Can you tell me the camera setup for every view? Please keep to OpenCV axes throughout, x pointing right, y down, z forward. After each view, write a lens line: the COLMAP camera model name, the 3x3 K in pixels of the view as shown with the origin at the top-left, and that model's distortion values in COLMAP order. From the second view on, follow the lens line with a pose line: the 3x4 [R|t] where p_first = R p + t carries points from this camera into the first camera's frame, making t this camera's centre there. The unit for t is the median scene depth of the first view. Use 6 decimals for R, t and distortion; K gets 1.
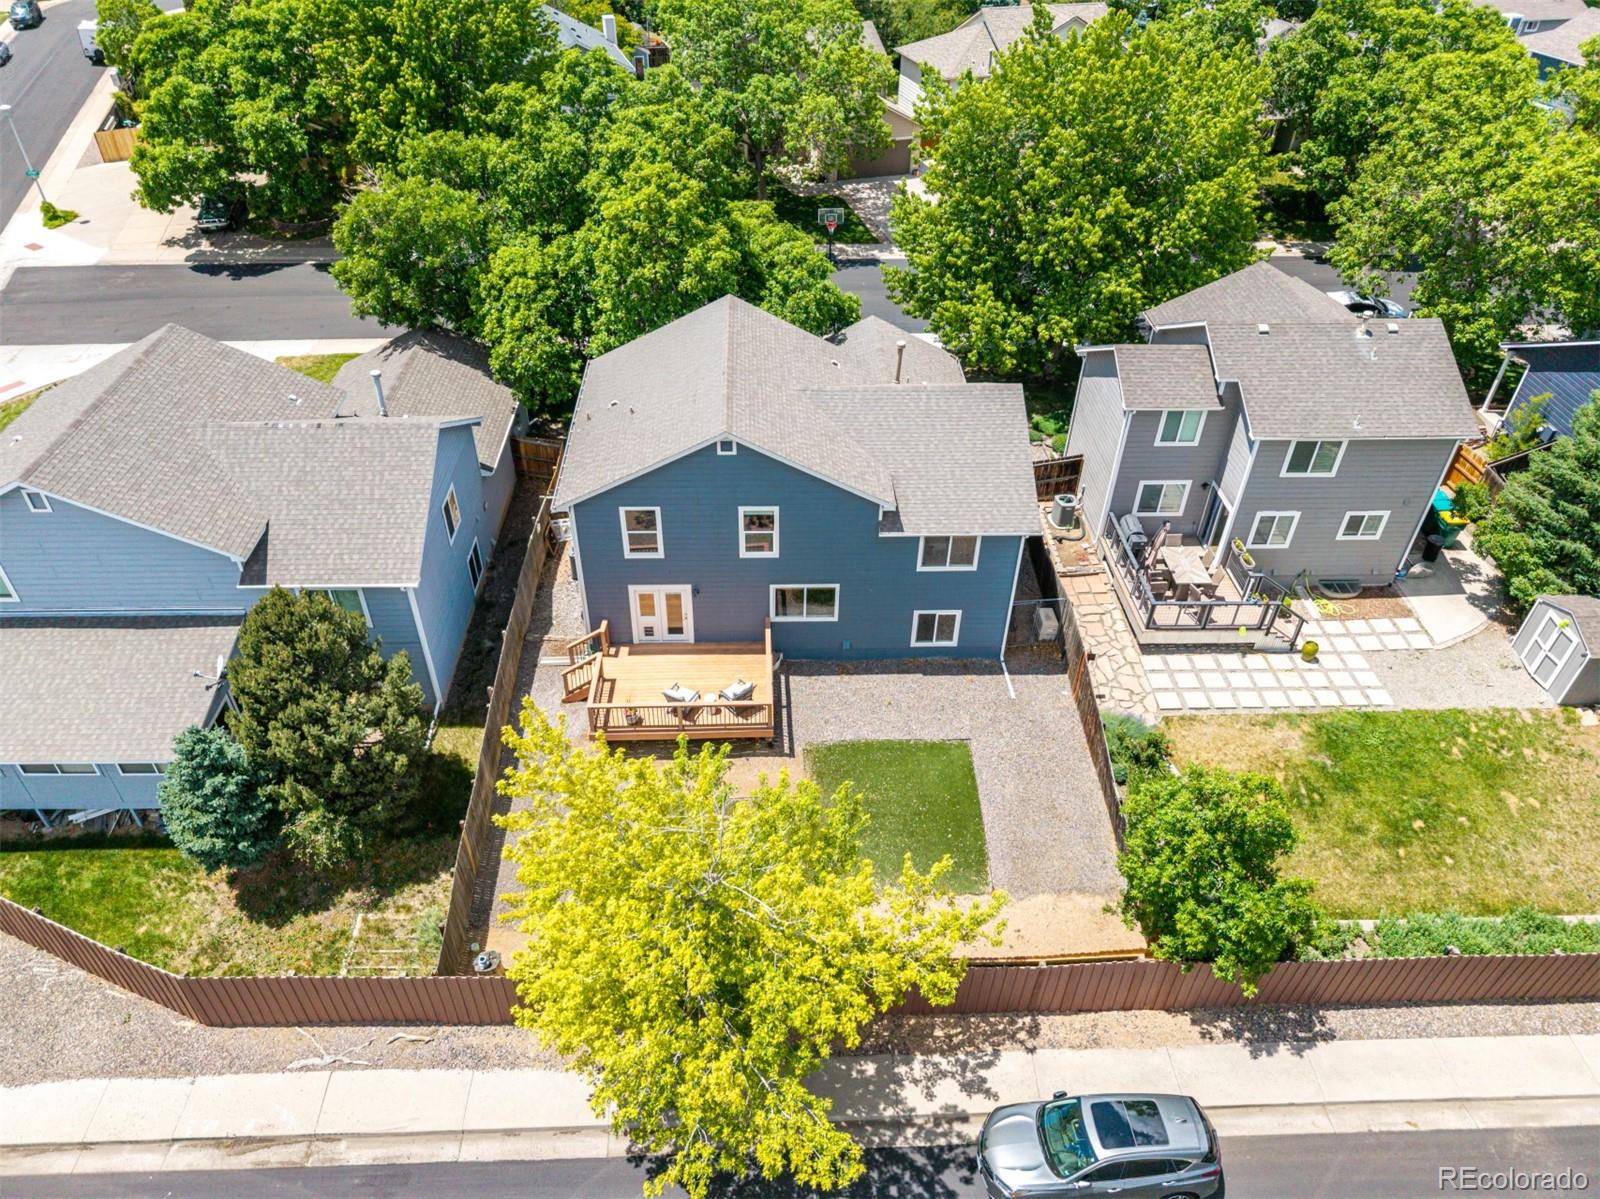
lens RADIAL K [[1078.3, 0, 793.7], [0, 1078.3, 592.2], [0, 0, 1]] dist [-0.003478, -0.004986]
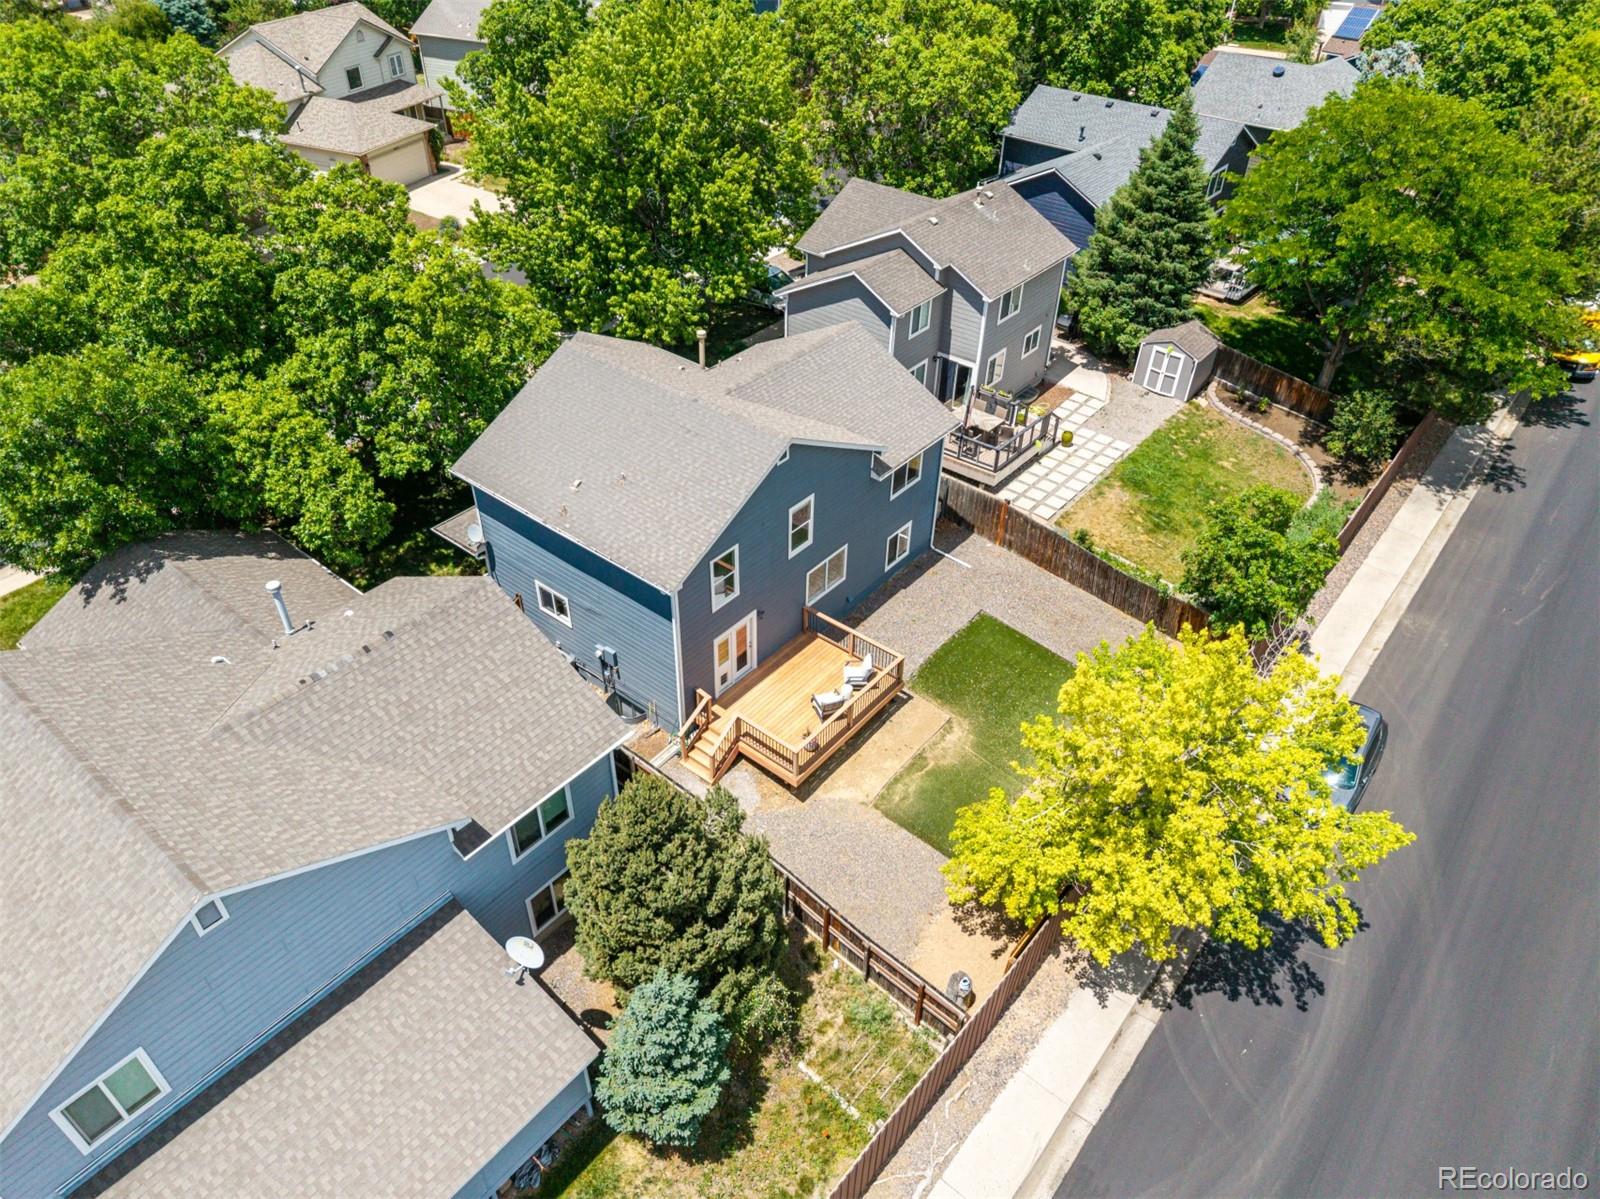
lens RADIAL K [[1078.3, 0, 793.7], [0, 1078.3, 592.2], [0, 0, 1]] dist [-0.003478, -0.004986]
pose [[0.663129, -0.467079, 0.584891, -0.635978], [0.459079, 0.870978, 0.175053, -0.175429], [-0.591191, 0.152429, 0.791997, 0.191283]]
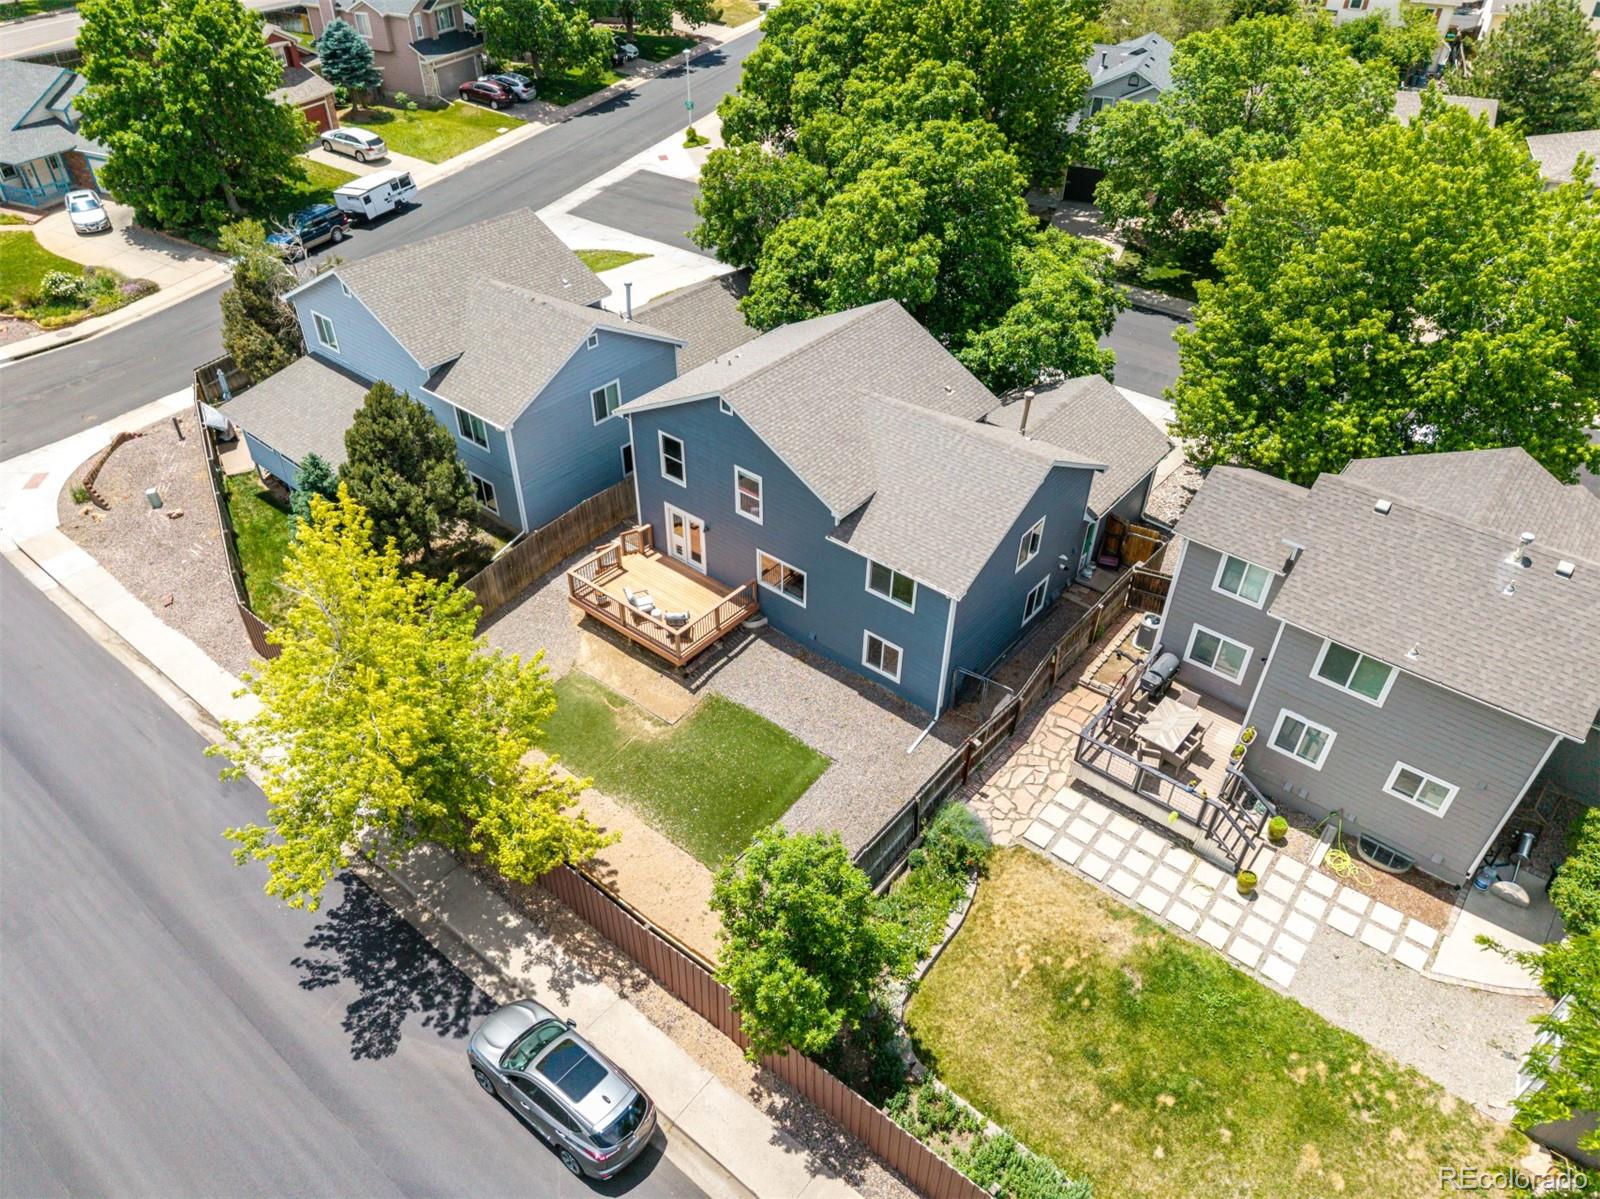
lens RADIAL K [[1072.0, 0, 800.0], [0, 1072.0, 599.5], [0, 0, 1]] dist [-0.005334, 0.002326]
pose [[0.753465, 0.404378, -0.518428, 0.589206], [-0.408845, 0.905676, 0.112234, -0.098472], [0.514913, 0.127392, 0.847724, 0.107821]]
